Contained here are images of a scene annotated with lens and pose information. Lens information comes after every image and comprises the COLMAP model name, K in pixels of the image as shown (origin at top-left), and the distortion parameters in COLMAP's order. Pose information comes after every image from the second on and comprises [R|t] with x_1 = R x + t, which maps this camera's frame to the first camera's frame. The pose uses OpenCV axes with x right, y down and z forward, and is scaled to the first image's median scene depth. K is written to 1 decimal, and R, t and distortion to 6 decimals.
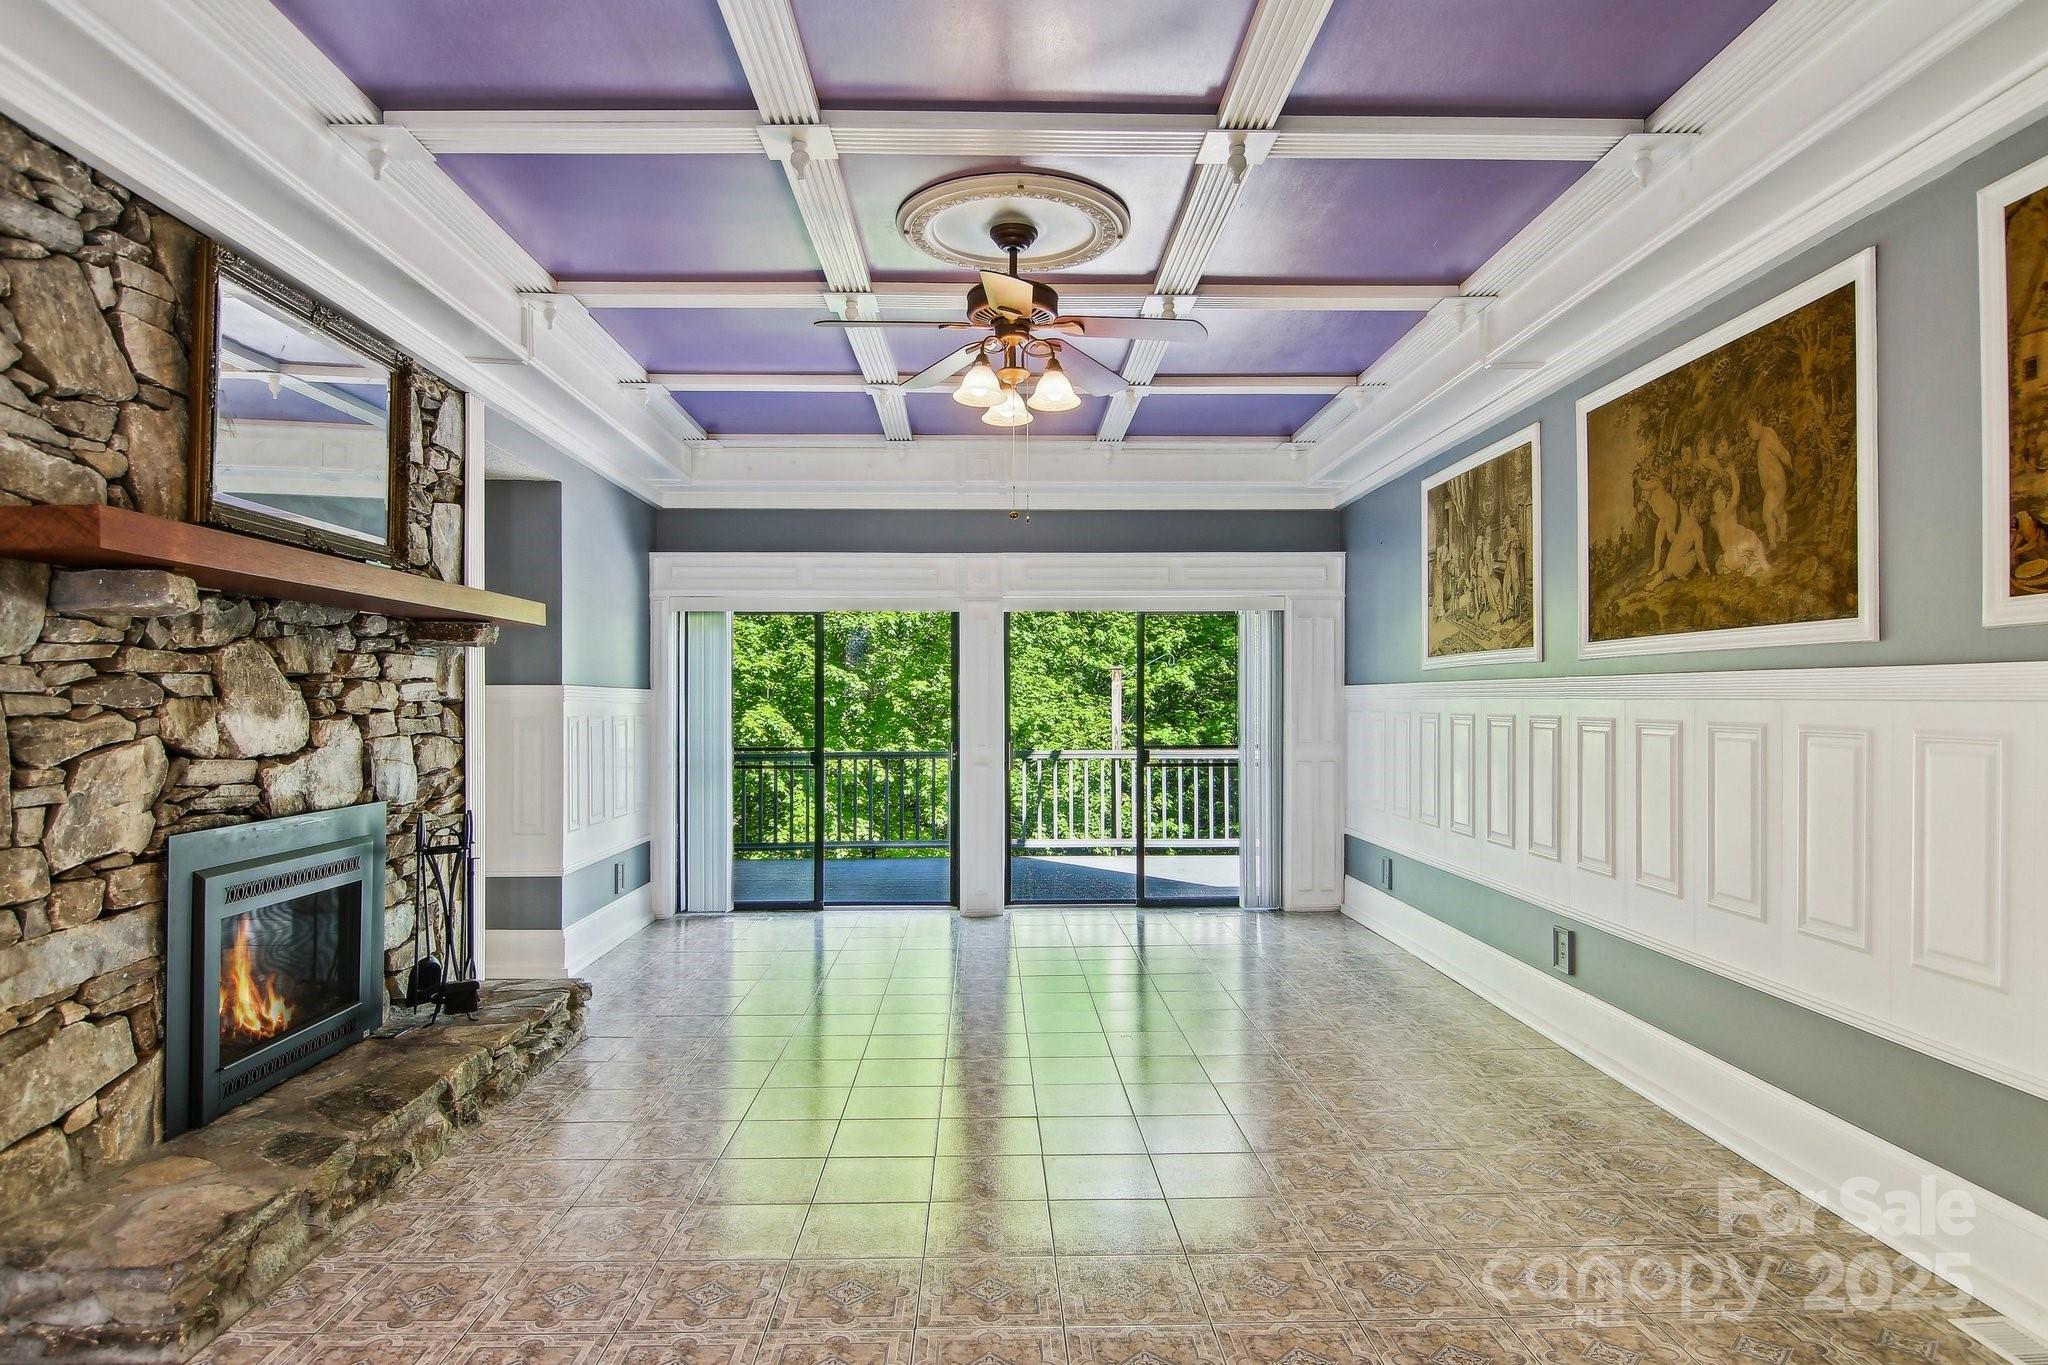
lens RADIAL K [[1168.6, 0, 1011.1], [0, 1168.6, 703.7], [0, 0, 1]] dist [0.005992, -0.019125]
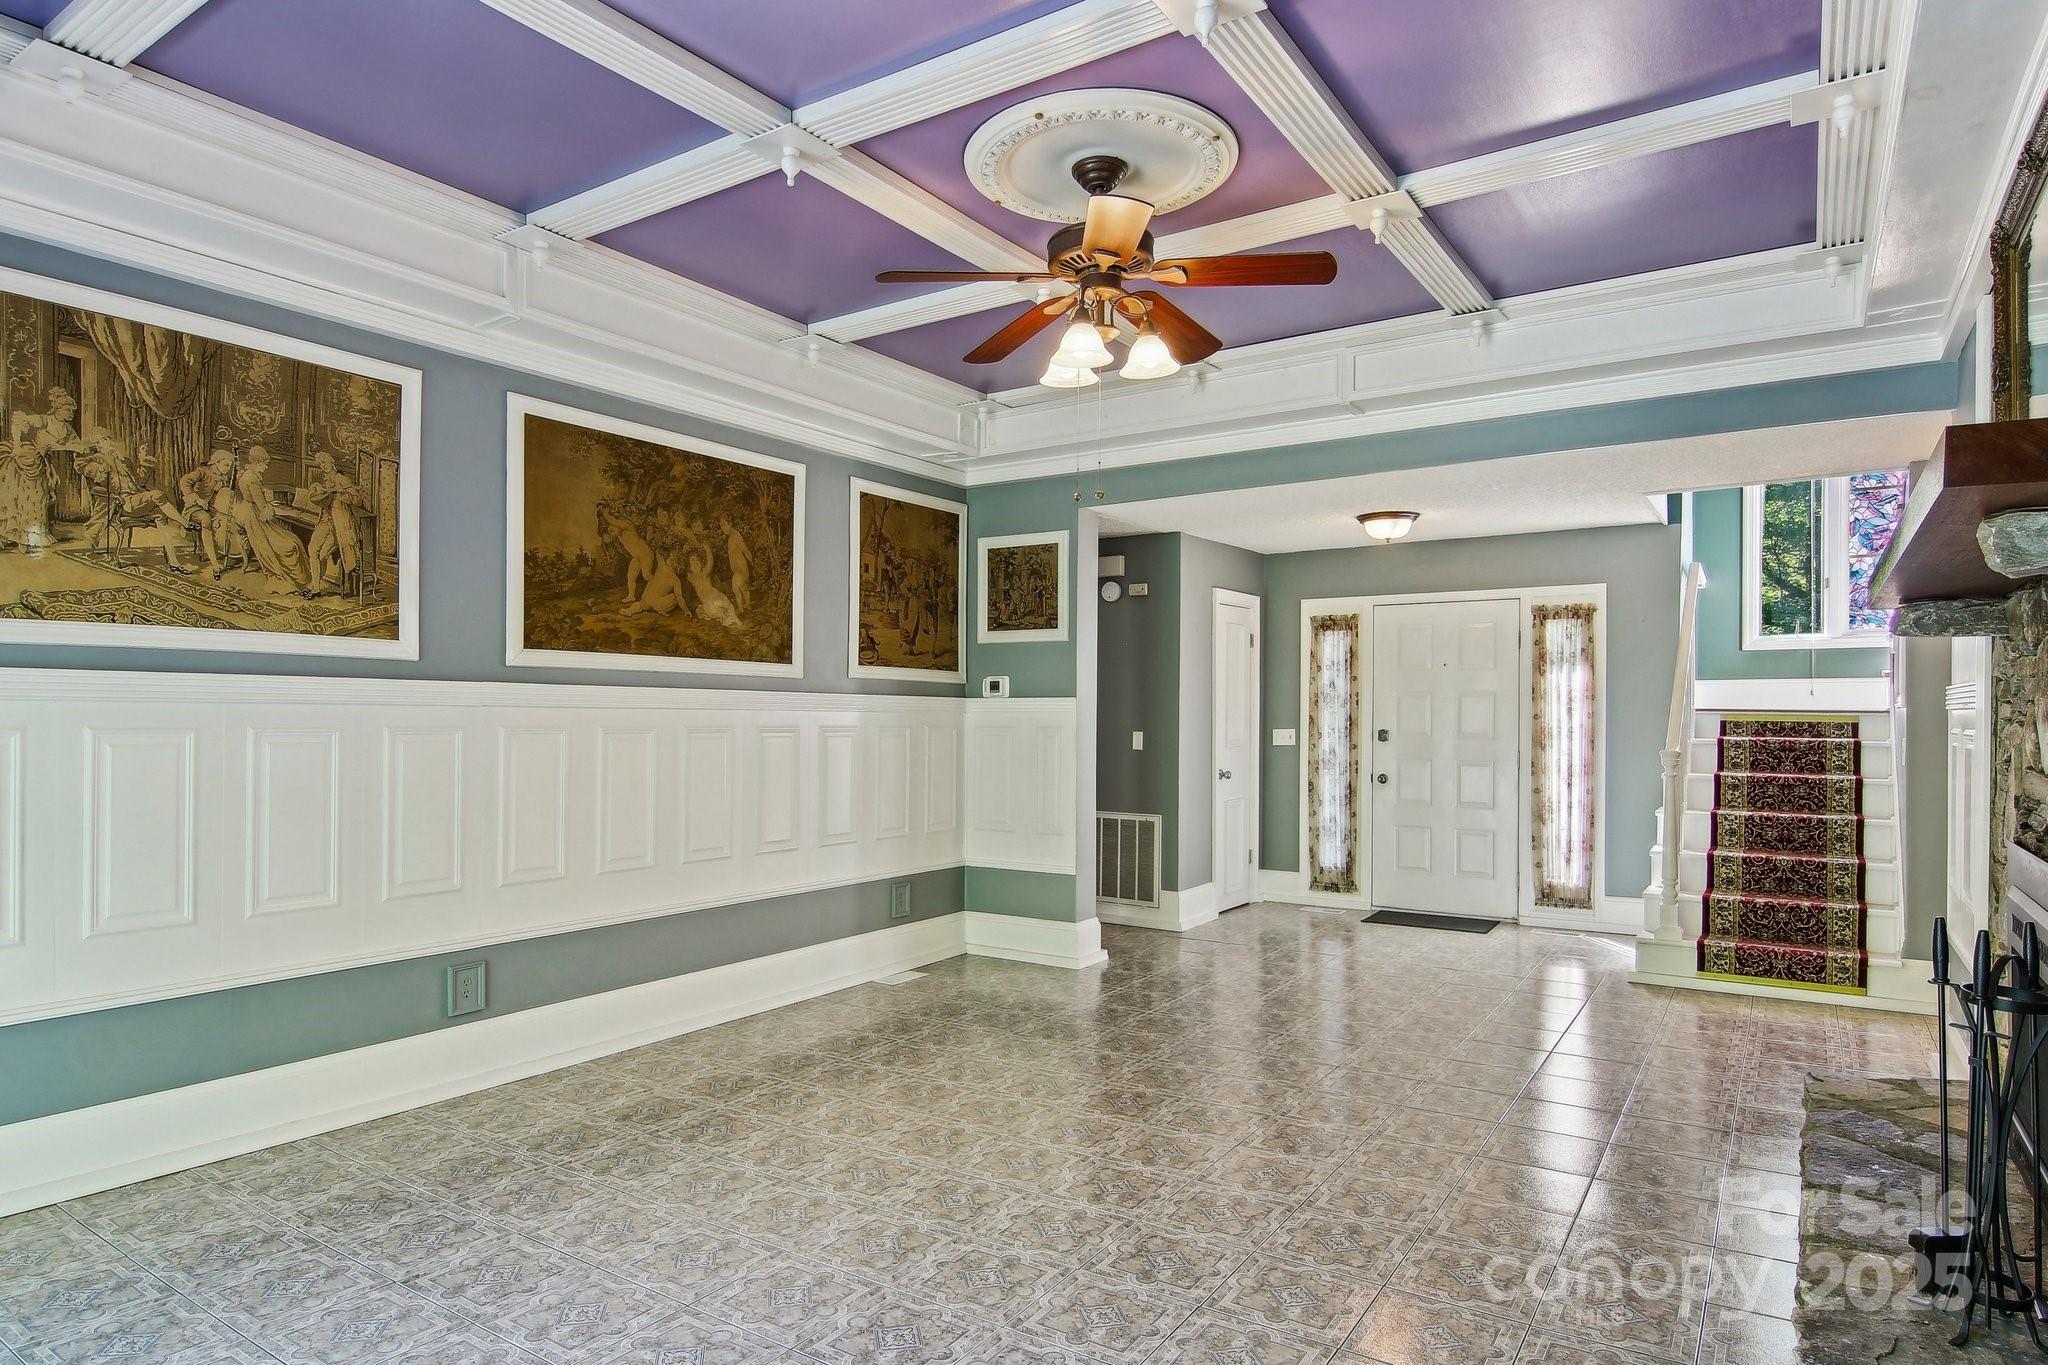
lens RADIAL K [[1164.5, 0, 1033.9], [0, 1164.5, 702.9], [0, 0, 1]] dist [-0.000289, -0.001733]
pose [[-0.822940, 0.006715, 0.568088, -0.482578], [-0.000263, 0.999926, -0.012200, 0.005520], [-0.568128, -0.010189, -0.822877, 1.841796]]
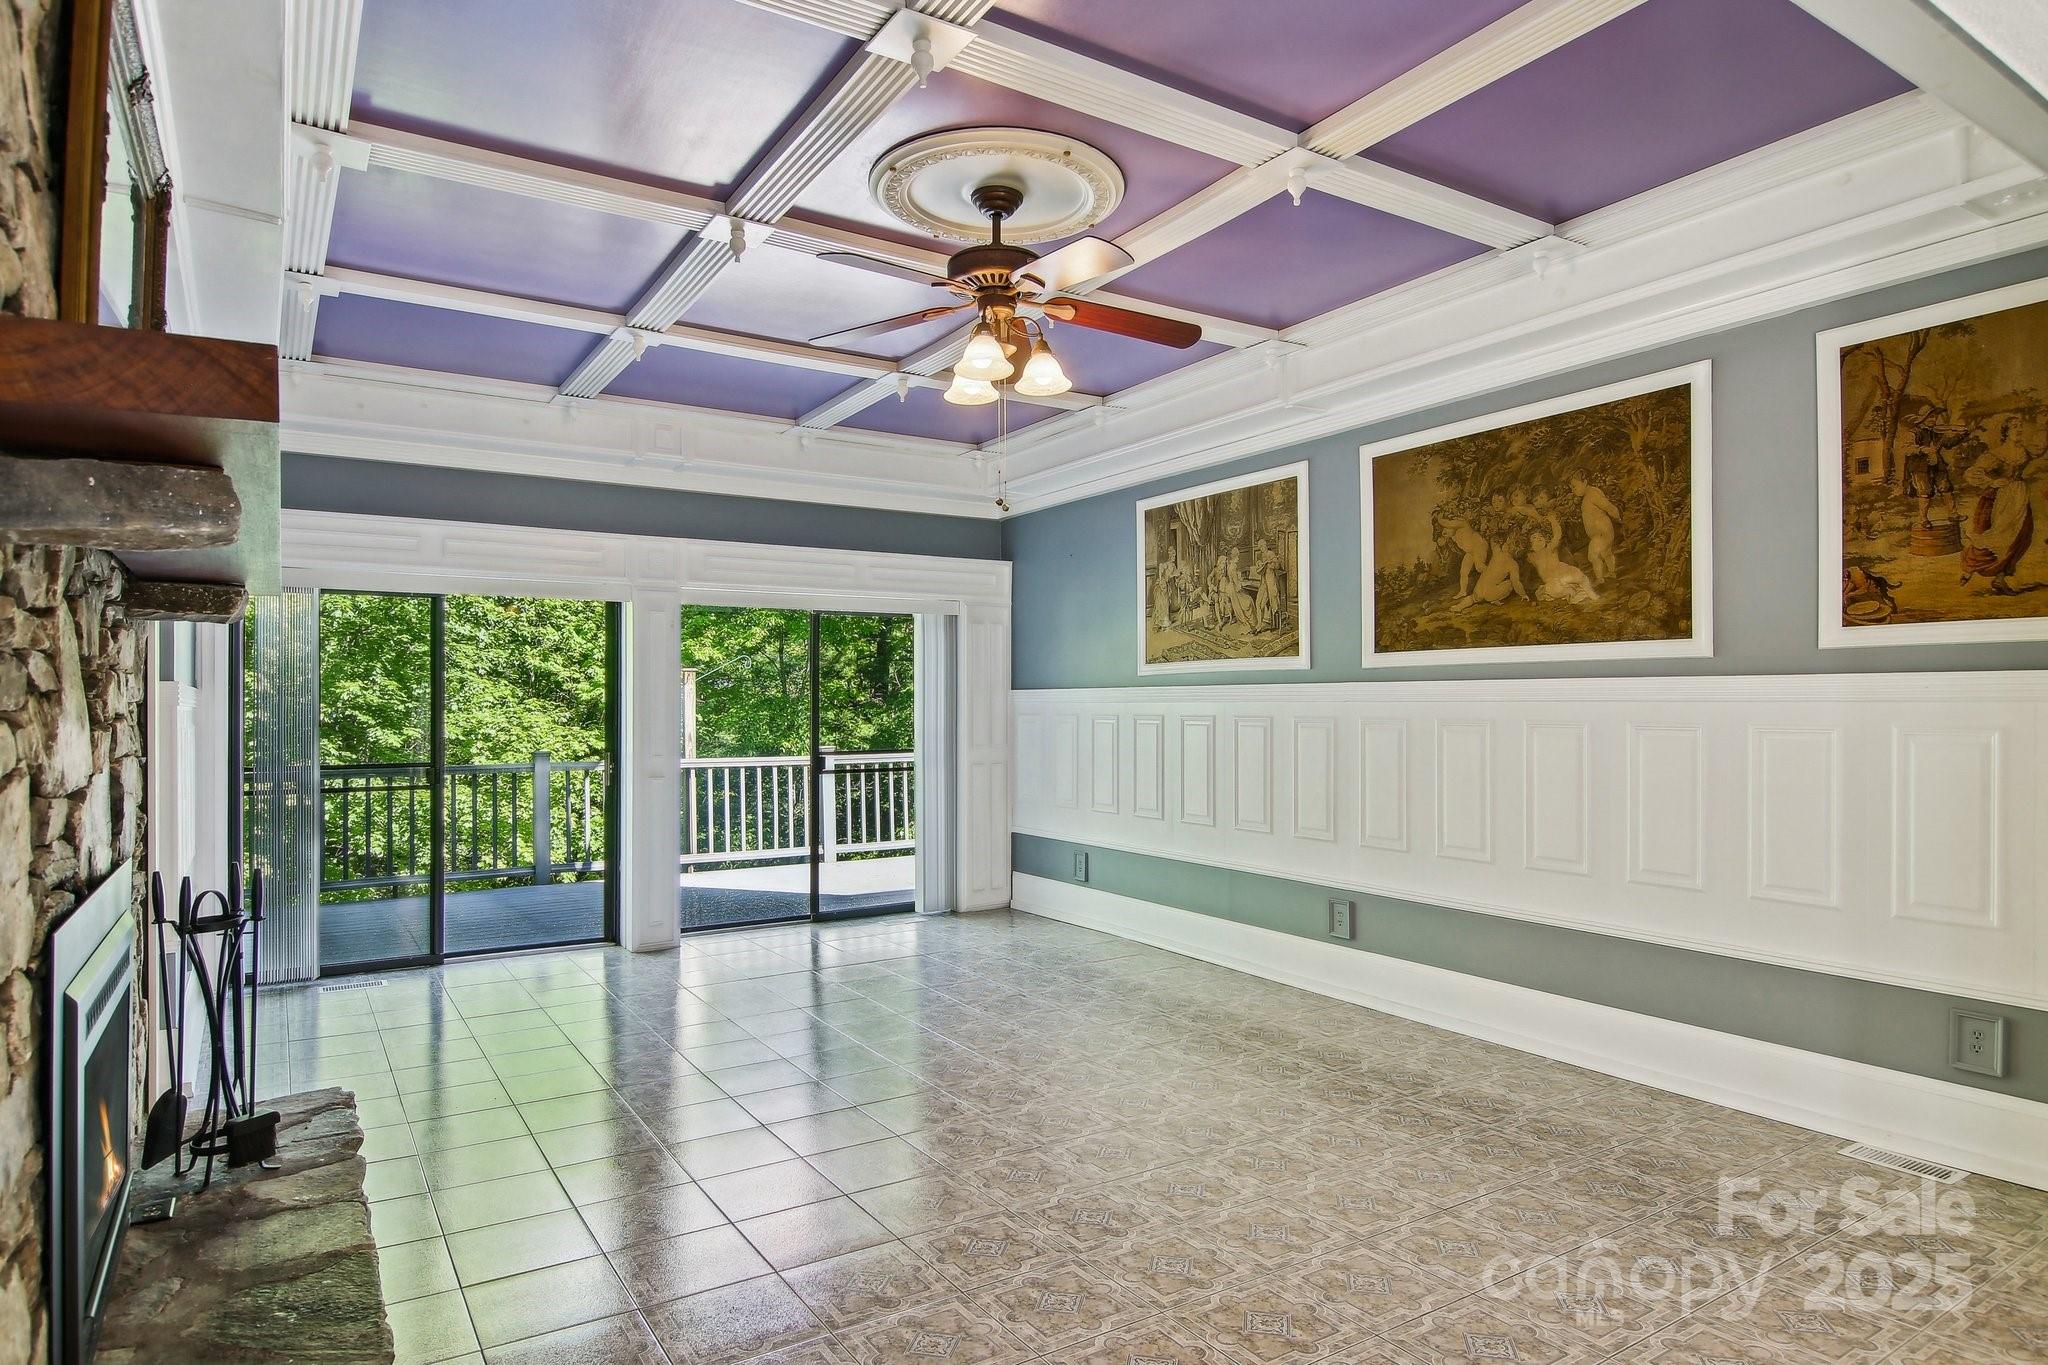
lens RADIAL K [[1168.6, 0, 1011.1], [0, 1168.6, 703.7], [0, 0, 1]] dist [0.005992, -0.019125]
pose [[0.855868, 0.000327, 0.517194, -0.503167], [0.002509, 0.999985, -0.004784, 0.003395], [-0.517188, 0.005392, 0.855855, 0.218080]]
